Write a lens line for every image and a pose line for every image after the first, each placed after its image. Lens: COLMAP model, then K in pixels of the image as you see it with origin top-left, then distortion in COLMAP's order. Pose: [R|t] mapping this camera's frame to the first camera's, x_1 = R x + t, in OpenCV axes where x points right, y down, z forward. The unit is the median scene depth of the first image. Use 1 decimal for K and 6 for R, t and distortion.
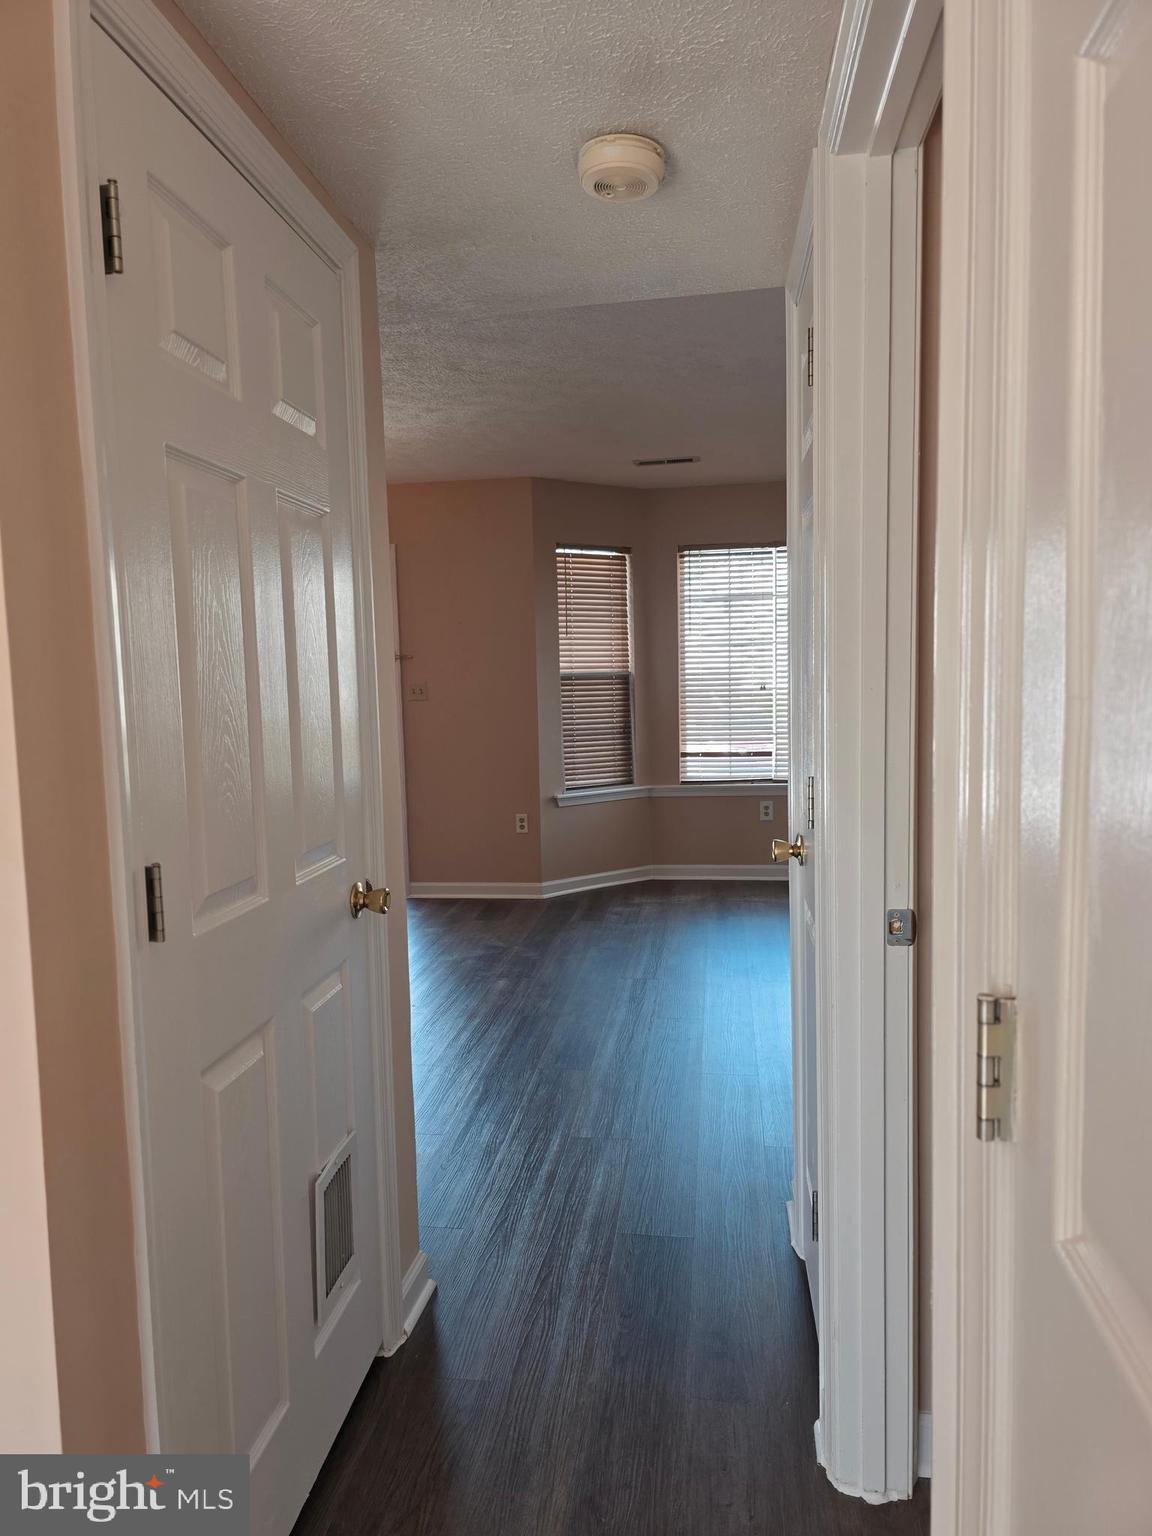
lens RADIAL K [[1030.2, 0, 549.9], [0, 1030.2, 787.0], [0, 0, 1]] dist [0.065122, -0.057275]
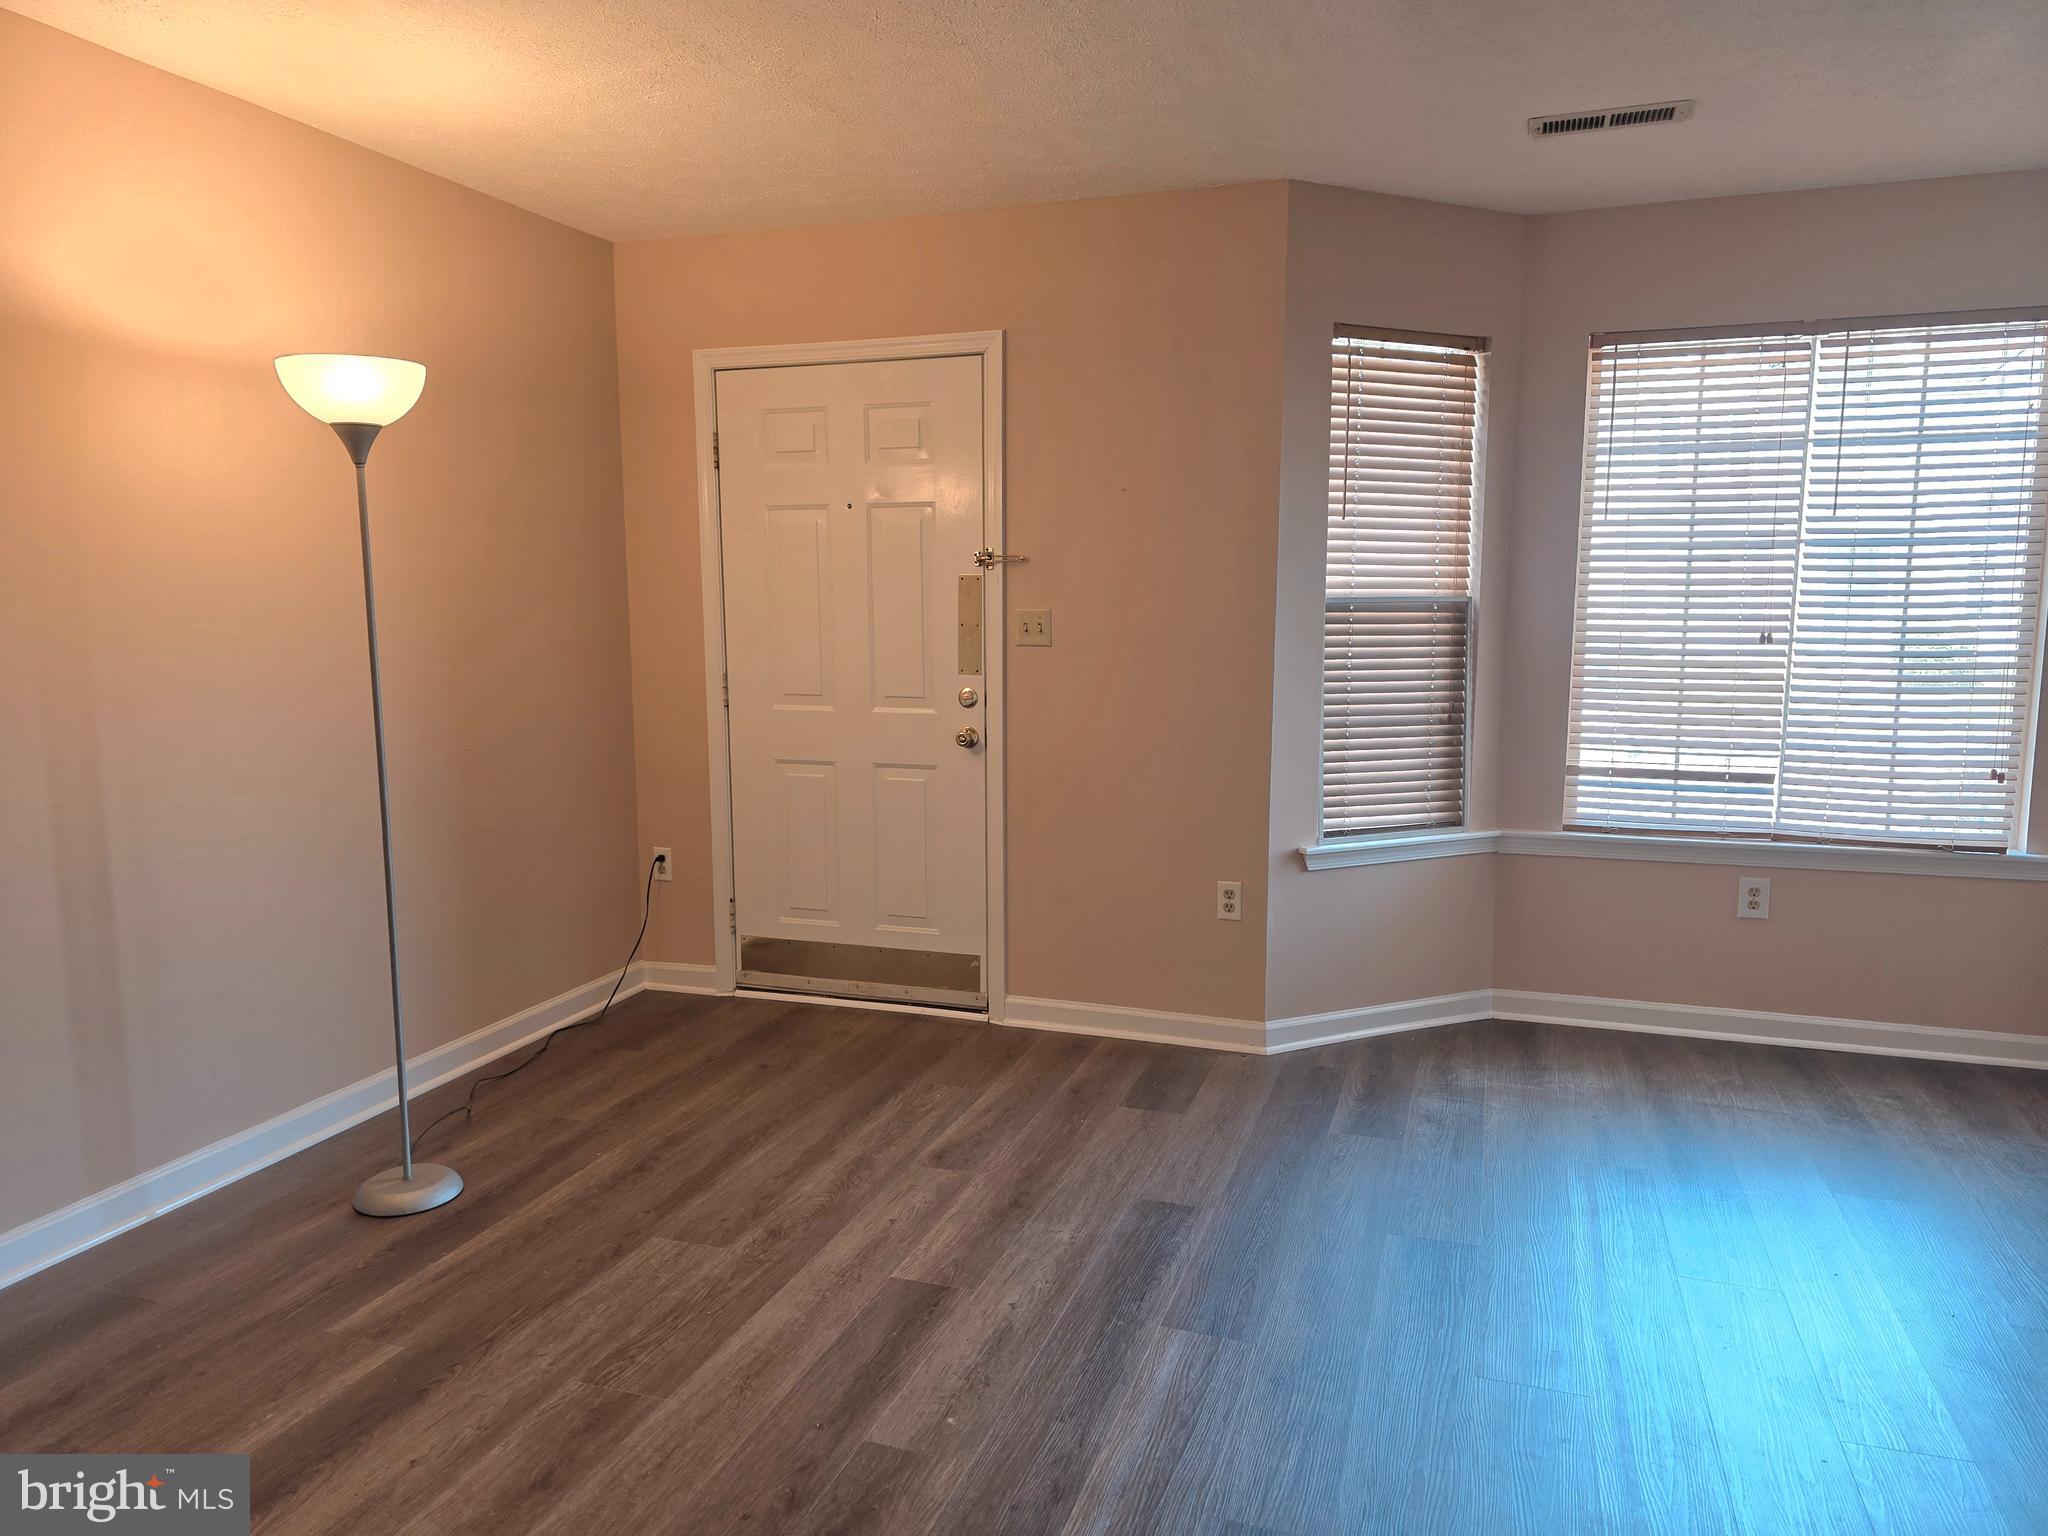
lens RADIAL K [[1373.6, 0, 1022.2], [0, 1373.6, 782.1], [0, 0, 1]] dist [0.065122, -0.057275]
pose [[0.984702, 0.049504, -0.167068, -0.017869], [-0.044411, 0.998432, 0.034083, -0.039159], [0.168493, -0.026141, 0.985356, 0.333738]]
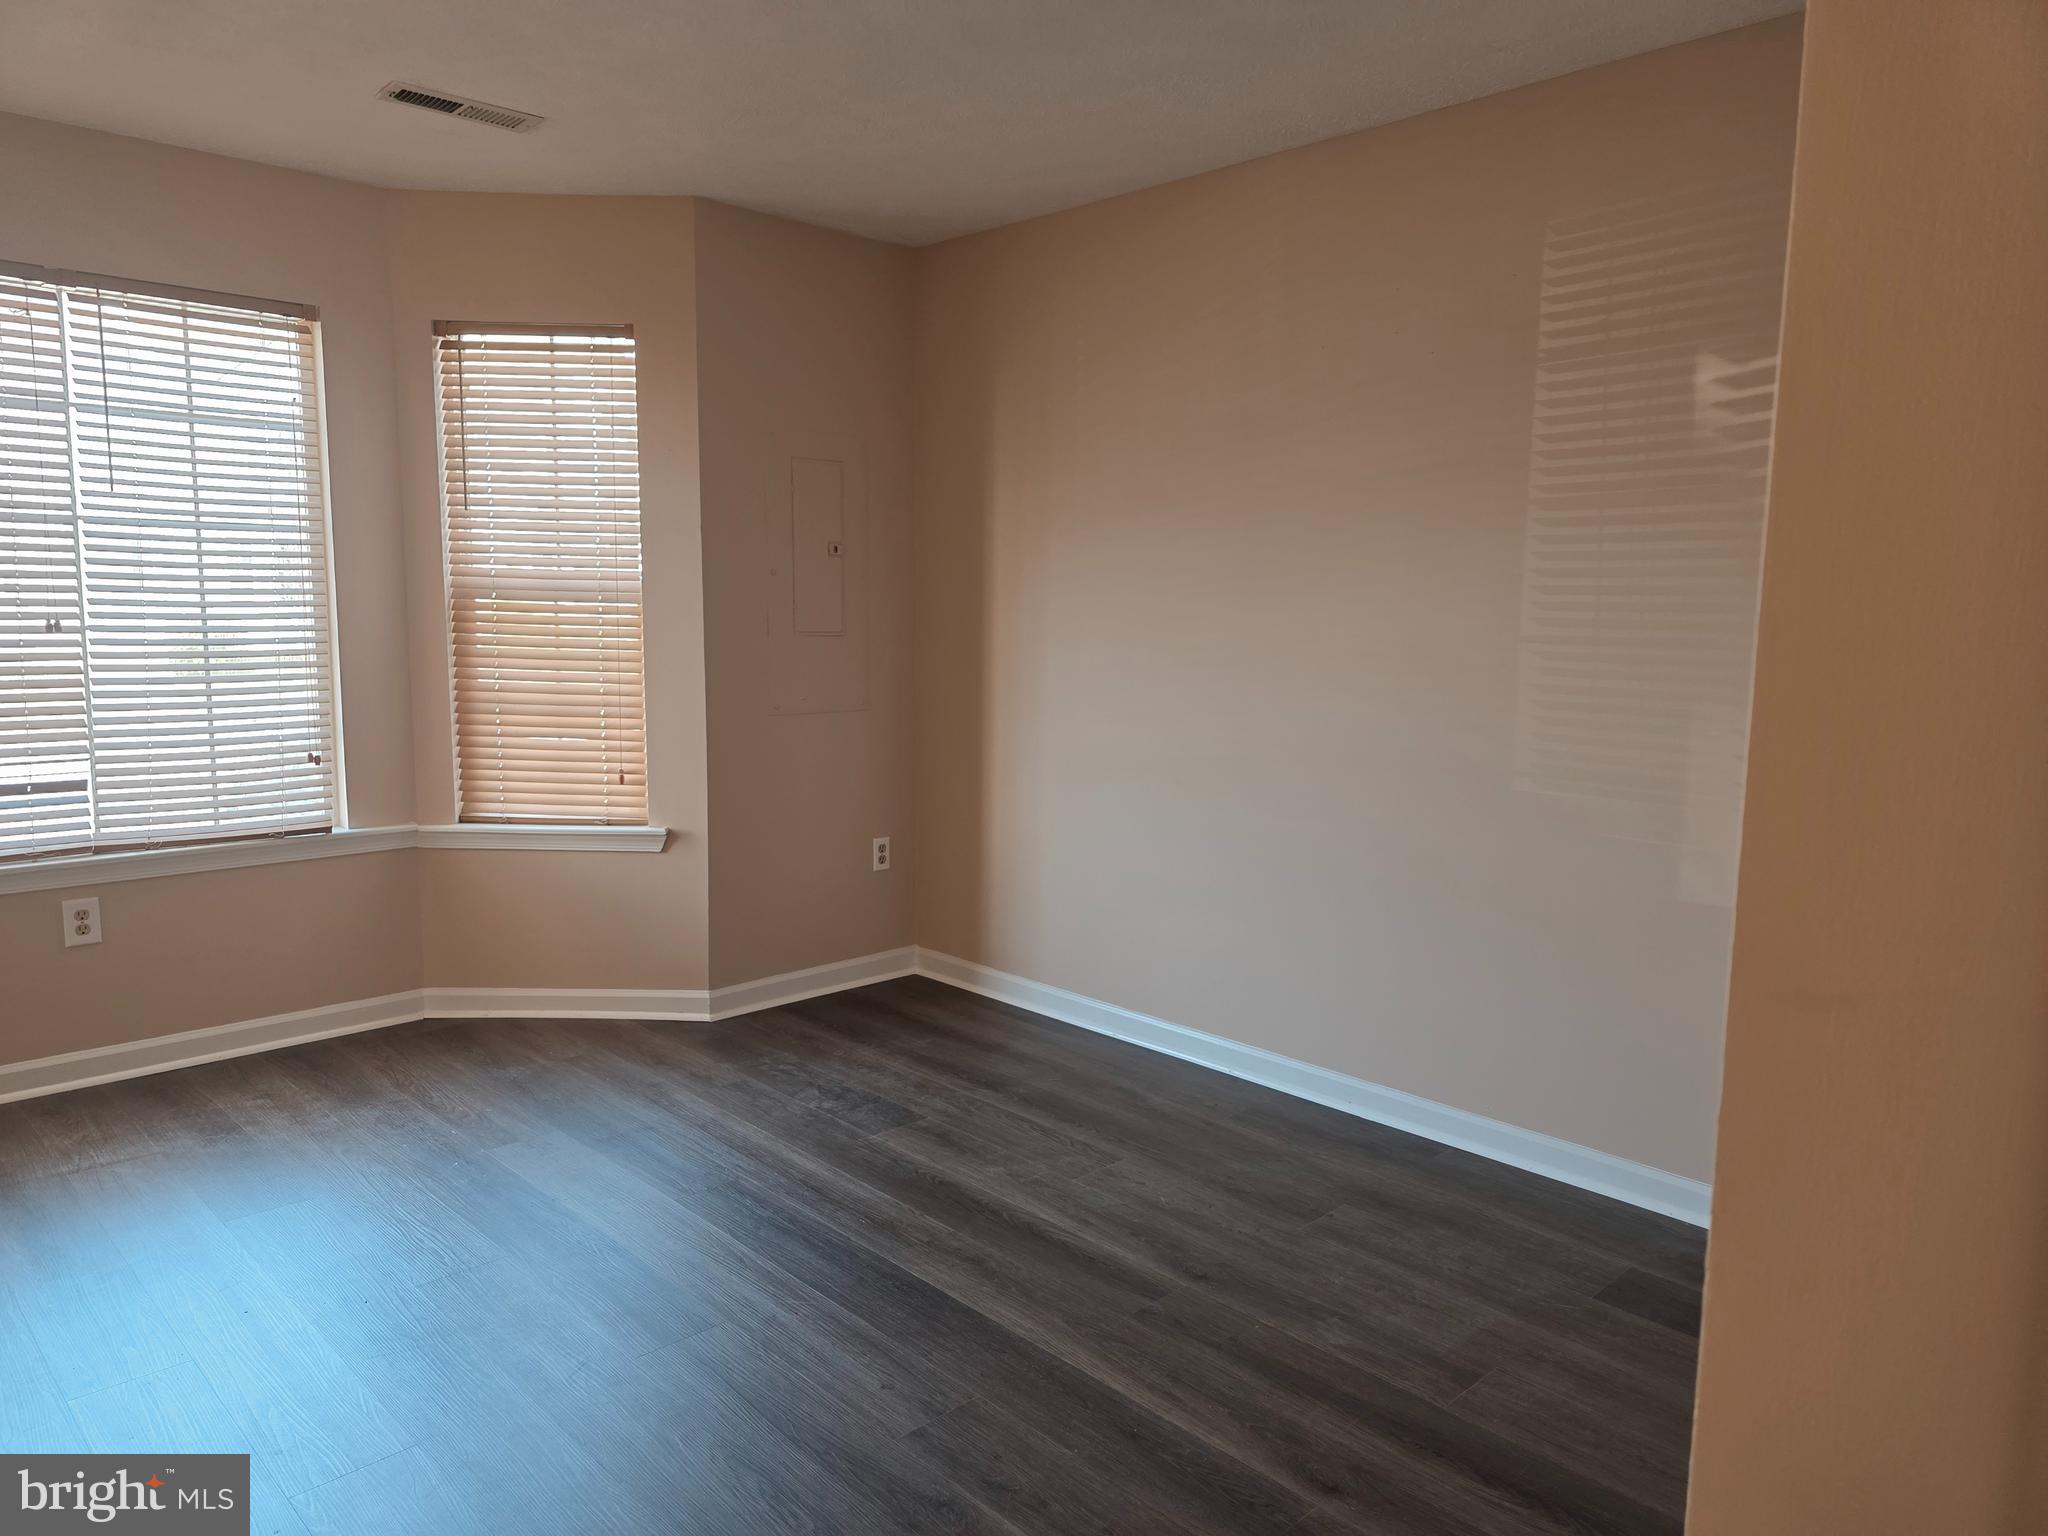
lens RADIAL K [[1373.6, 0, 1009.5], [0, 1373.6, 775.9], [0, 0, 1]] dist [0.065122, -0.057275]
pose [[0.598947, -0.064359, 0.798198, -0.013196], [0.051449, 0.997798, 0.041847, -0.042537], [-0.799134, 0.016002, 0.600940, 0.382948]]
